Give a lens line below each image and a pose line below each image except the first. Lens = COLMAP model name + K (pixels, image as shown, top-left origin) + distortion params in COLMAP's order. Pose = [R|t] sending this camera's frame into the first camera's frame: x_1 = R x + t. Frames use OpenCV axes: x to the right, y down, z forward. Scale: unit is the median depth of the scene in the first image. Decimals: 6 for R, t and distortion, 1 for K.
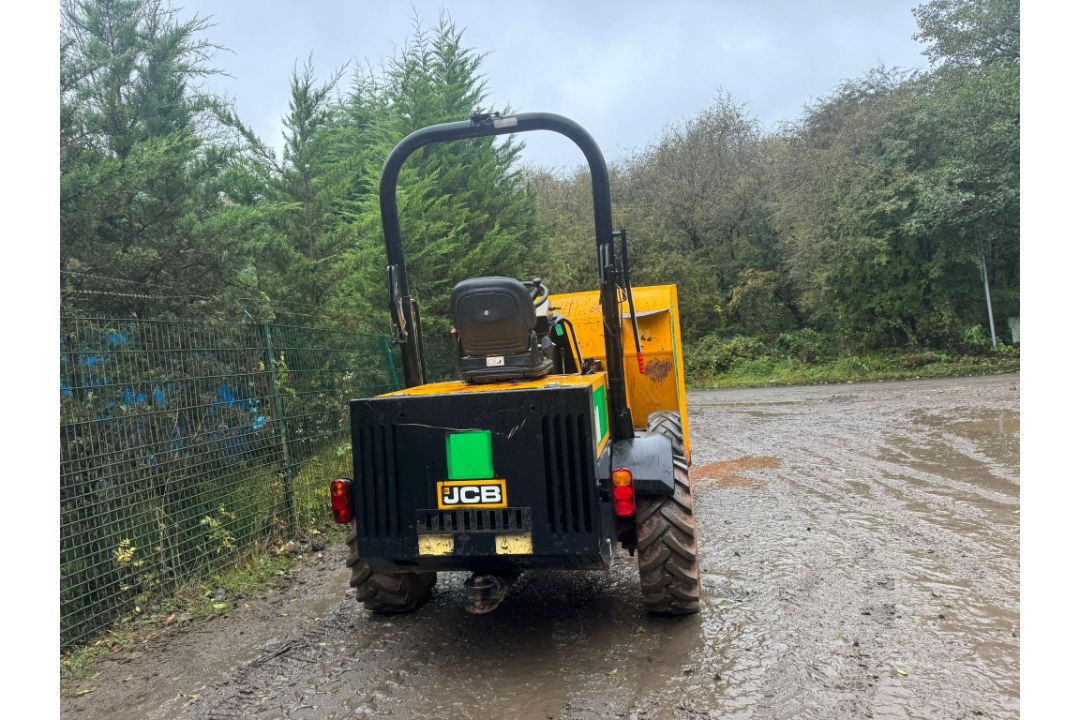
lens RADIAL K [[692.7, 0, 542.5], [0, 692.7, 349.4], [0, 0, 1]] dist [0.085348, -0.109961]
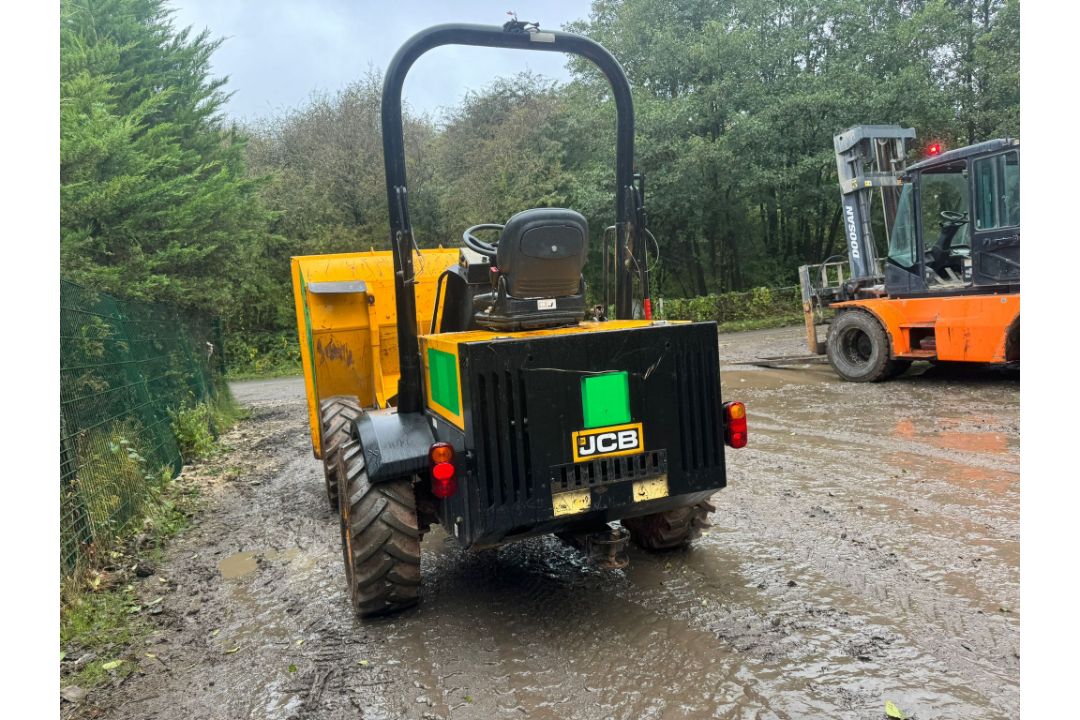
lens RADIAL K [[685.9, 0, 554.3], [0, 685.9, 361.2], [0, 0, 1]] dist [0.100770, -0.101646]
pose [[0.841407, -0.032049, 0.539450, -0.430778], [0.010534, 0.999023, 0.042923, 0.042008], [-0.540299, -0.030433, 0.840923, 0.188333]]
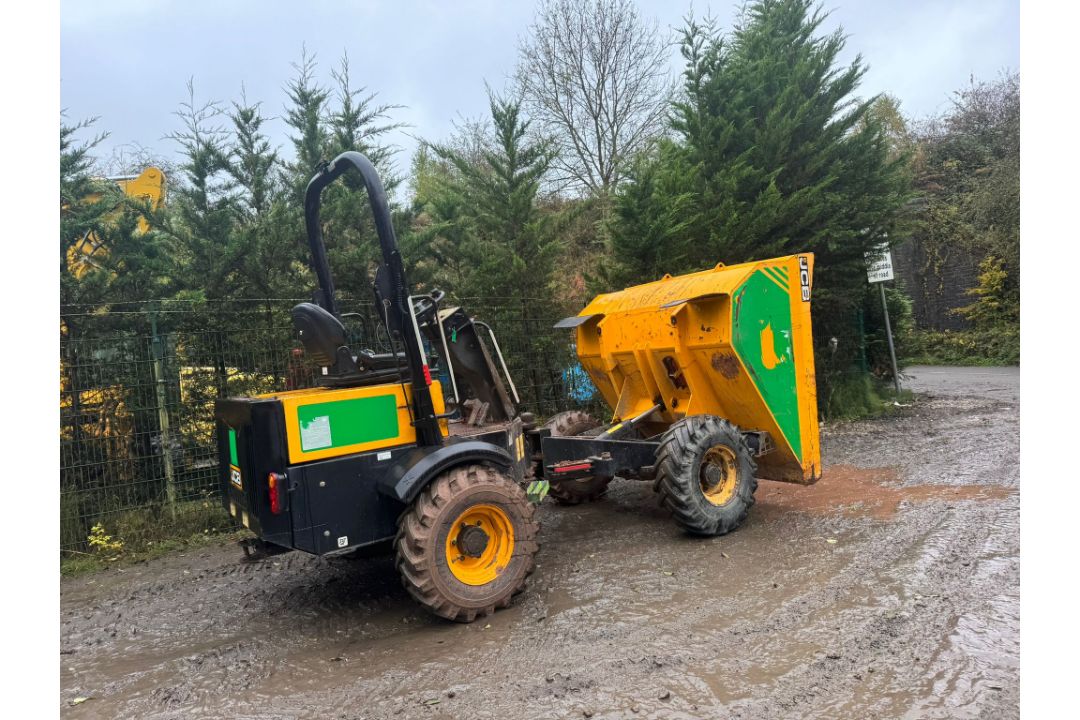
lens RADIAL K [[704.0, 0, 539.6], [0, 704.0, 351.2], [0, 0, 1]] dist [0.052219, -0.076631]
pose [[0.687927, 0.018589, -0.725542, 0.855814], [0.034851, 0.997673, 0.058605, -0.060917], [0.724943, -0.065602, 0.685678, 0.337262]]
